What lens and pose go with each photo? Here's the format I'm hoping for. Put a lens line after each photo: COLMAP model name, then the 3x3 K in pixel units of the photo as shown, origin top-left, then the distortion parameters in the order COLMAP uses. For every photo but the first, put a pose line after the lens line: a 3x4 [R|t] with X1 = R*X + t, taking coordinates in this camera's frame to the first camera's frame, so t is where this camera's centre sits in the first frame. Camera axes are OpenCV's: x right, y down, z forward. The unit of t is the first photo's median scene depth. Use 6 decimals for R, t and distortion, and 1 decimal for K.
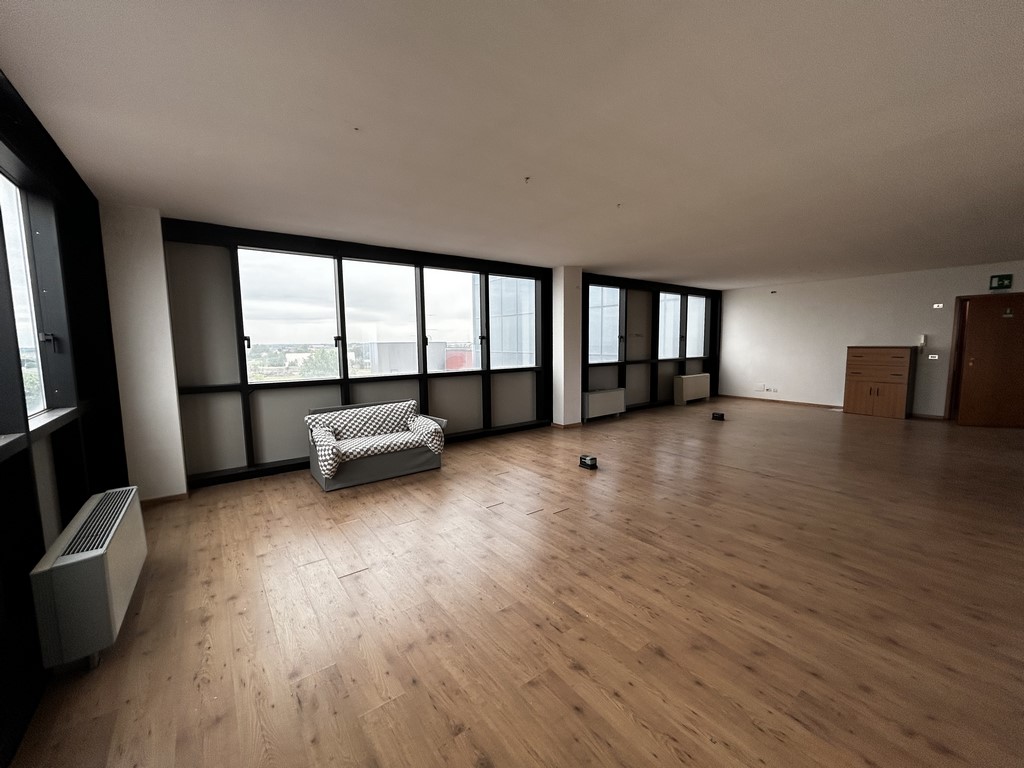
lens RADIAL K [[412.4, 0, 512.3], [0, 412.4, 383.9], [0, 0, 1]] dist [-0.002142, -0.000652]
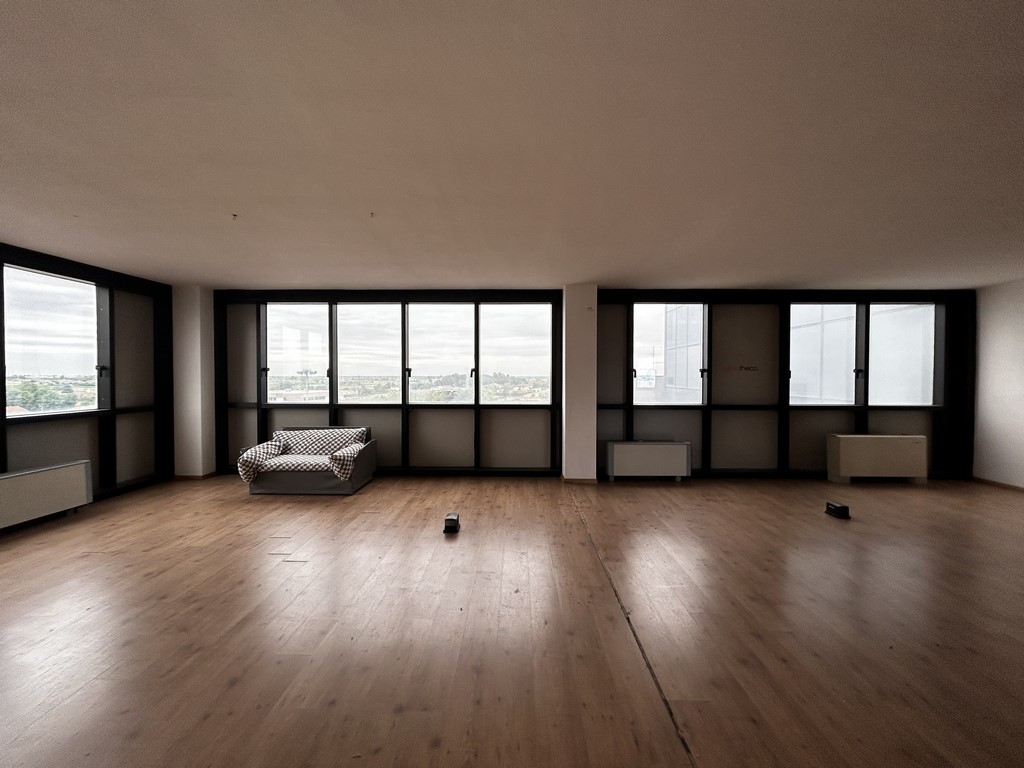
lens RADIAL K [[412.4, 0, 503.0], [0, 412.4, 384.1], [0, 0, 1]] dist [-0.002142, -0.000652]
pose [[0.788060, 0.026093, -0.615046, 0.511639], [-0.074920, 0.995740, -0.053751, -0.030744], [0.611023, 0.088438, 0.786657, 0.272766]]
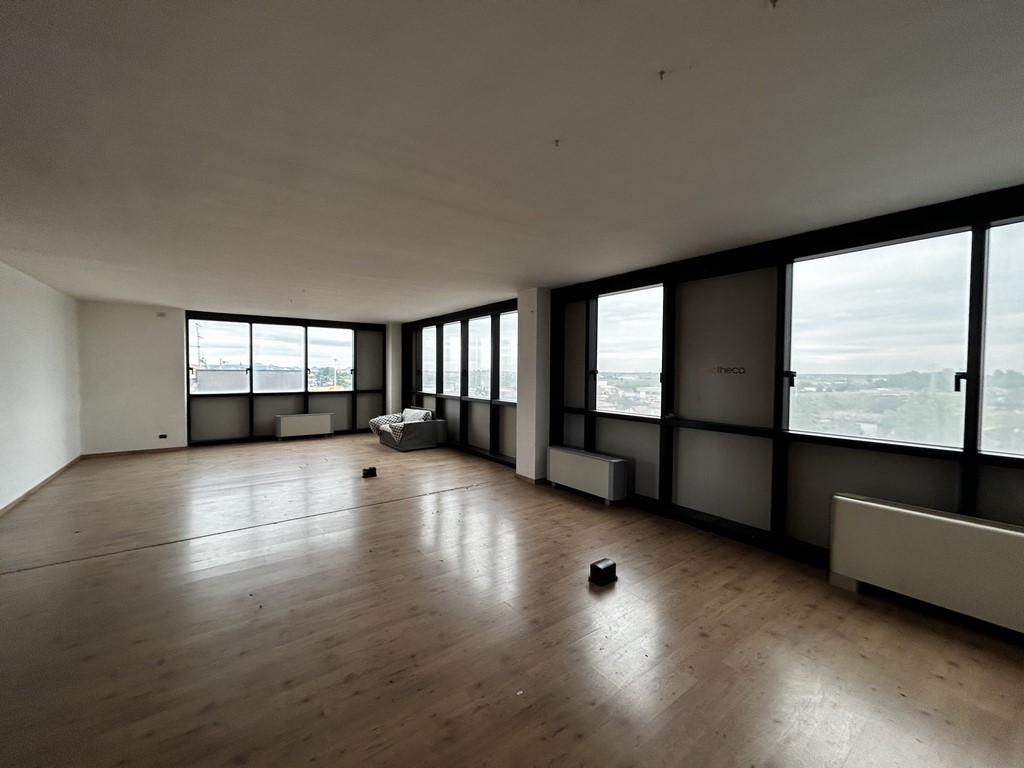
lens RADIAL K [[412.4, 0, 509.1], [0, 412.4, 377.8], [0, 0, 1]] dist [-0.002142, -0.000652]
pose [[-0.013746, 0.036437, -0.999241, 0.960790], [-0.102276, 0.994043, 0.037655, -0.126879], [0.994661, 0.102716, -0.009937, 0.957261]]
